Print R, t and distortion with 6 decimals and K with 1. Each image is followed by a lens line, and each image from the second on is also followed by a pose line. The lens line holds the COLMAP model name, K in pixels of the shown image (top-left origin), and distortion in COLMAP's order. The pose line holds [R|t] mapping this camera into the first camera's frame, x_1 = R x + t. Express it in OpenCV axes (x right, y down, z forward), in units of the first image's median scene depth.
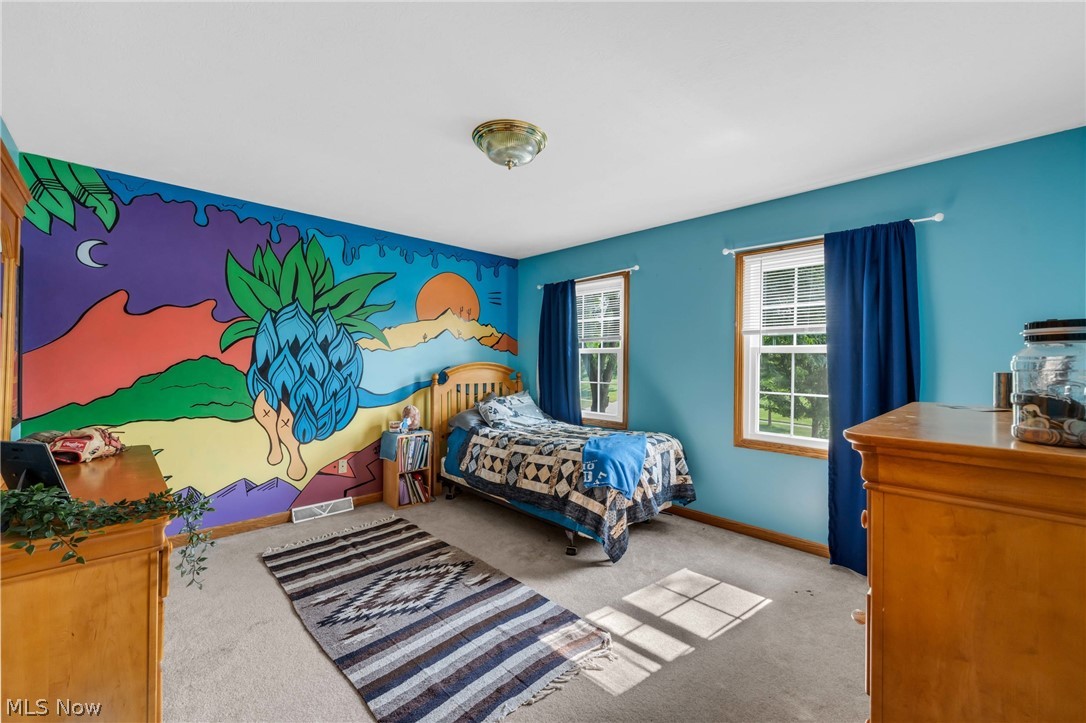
lens RADIAL K [[447.6, 0, 547.3], [0, 447.6, 363.1], [0, 0, 1]] dist [-0.001381, -0.000039]
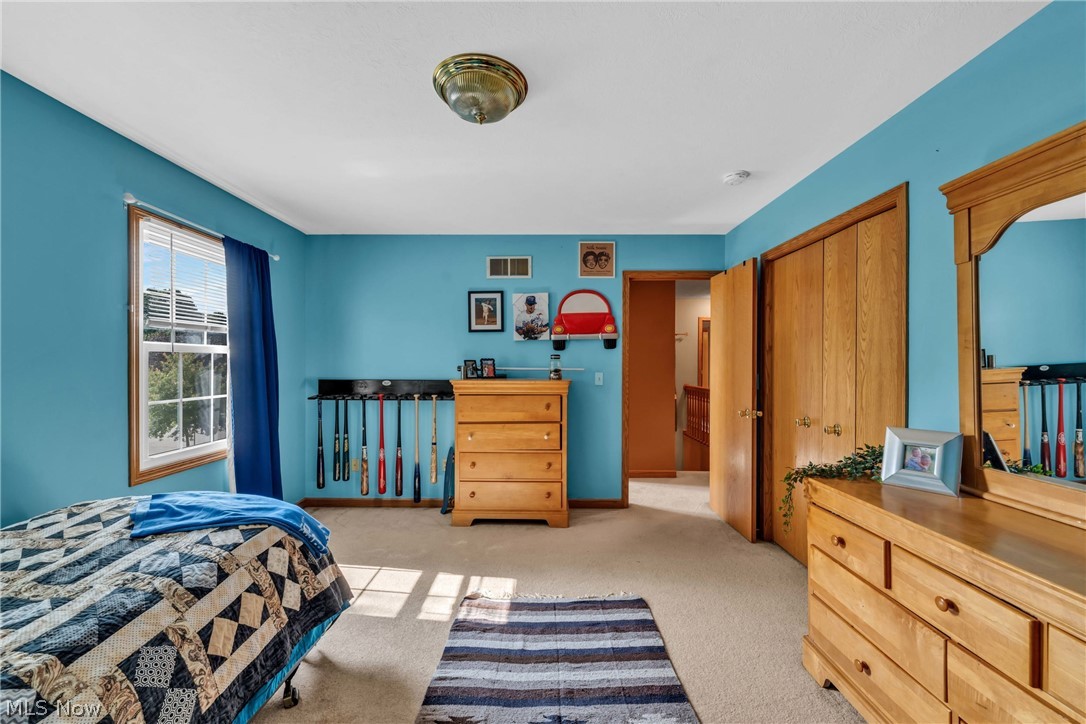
lens RADIAL K [[447.6, 0, 547.3], [0, 447.6, 363.6], [0, 0, 1]] dist [-0.001381, -0.000039]
pose [[-0.719434, -0.006810, 0.694528, -0.600236], [0.005127, 0.999873, 0.015115, -0.011865], [-0.694542, 0.014435, -0.719307, 1.235068]]
